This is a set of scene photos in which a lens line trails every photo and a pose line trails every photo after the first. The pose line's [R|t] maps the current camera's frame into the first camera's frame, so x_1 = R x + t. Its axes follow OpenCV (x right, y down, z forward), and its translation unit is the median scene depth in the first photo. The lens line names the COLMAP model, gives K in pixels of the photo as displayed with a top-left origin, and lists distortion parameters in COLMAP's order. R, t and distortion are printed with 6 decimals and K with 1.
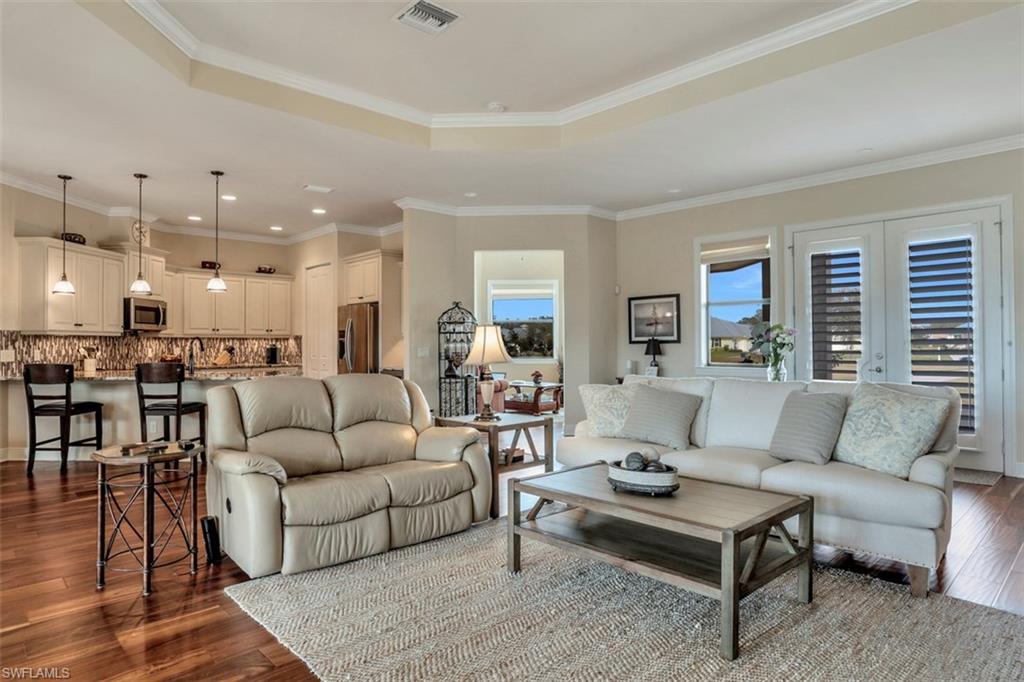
lens RADIAL K [[595.4, 0, 507.7], [0, 595.4, 341.9], [0, 0, 1]] dist [0.001116, 0.000719]
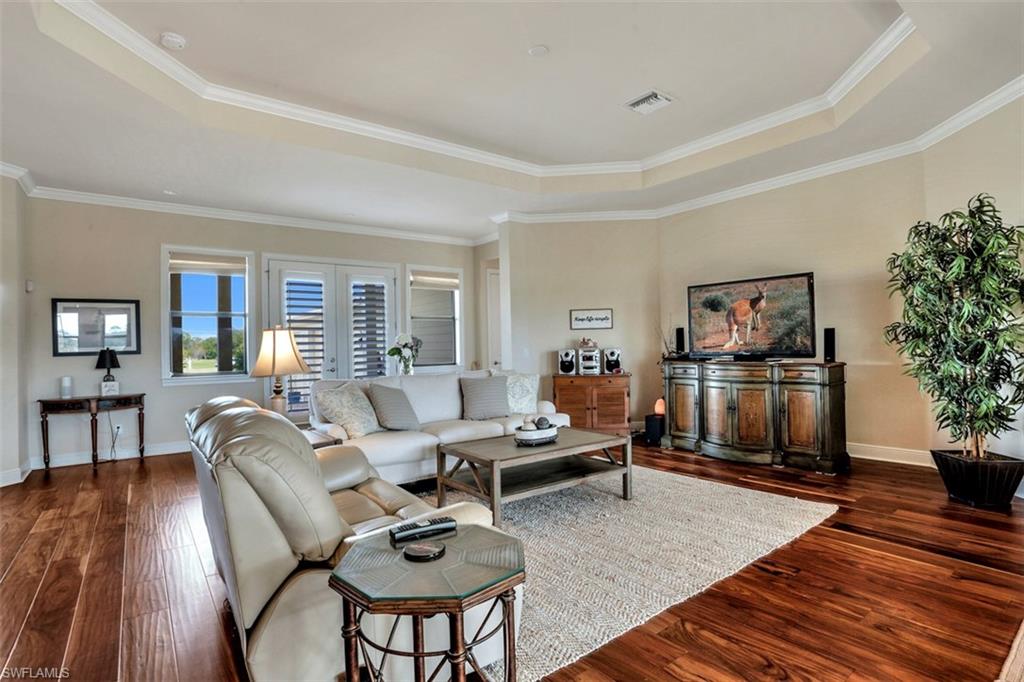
lens RADIAL K [[509.7, 0, 509.4], [0, 509.7, 342.0], [0, 0, 1]] dist [-0.048087, 0.007729]
pose [[0.117883, 0.006858, 0.993004, -0.451216], [0.018320, 0.999791, -0.009080, 0.001172], [-0.992859, 0.019262, 0.117733, 0.387241]]
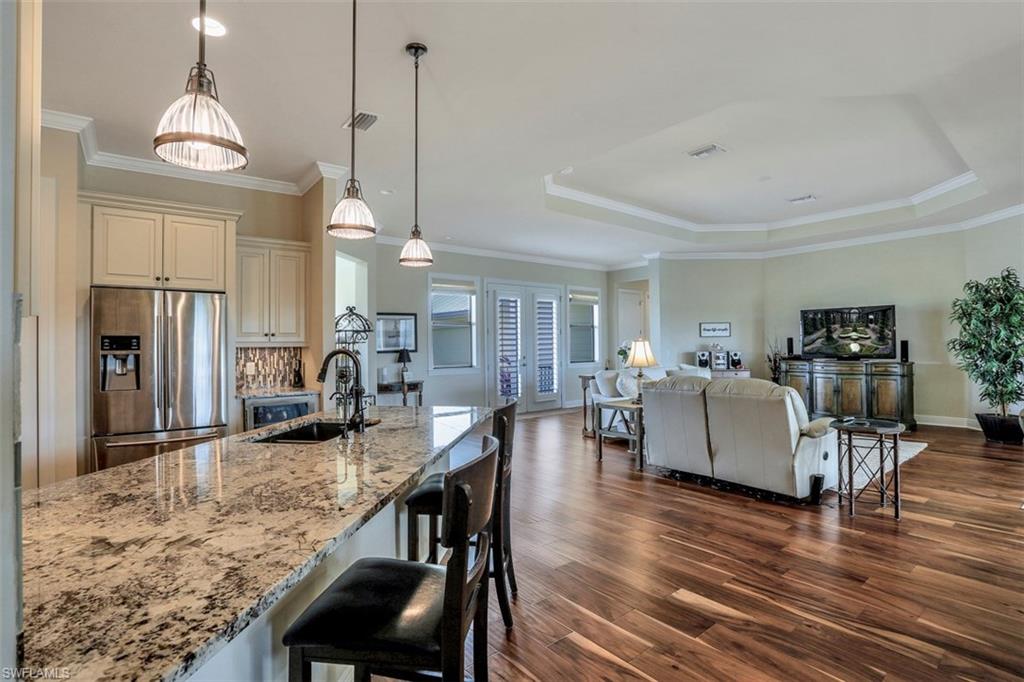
lens RADIAL K [[509.7, 0, 492.7], [0, 509.7, 336.4], [0, 0, 1]] dist [-0.048087, 0.007729]
pose [[0.091456, 0.014813, 0.995699, -0.871809], [0.007393, 0.999852, -0.015554, -0.014439], [-0.995782, 0.008784, 0.091333, 0.826304]]
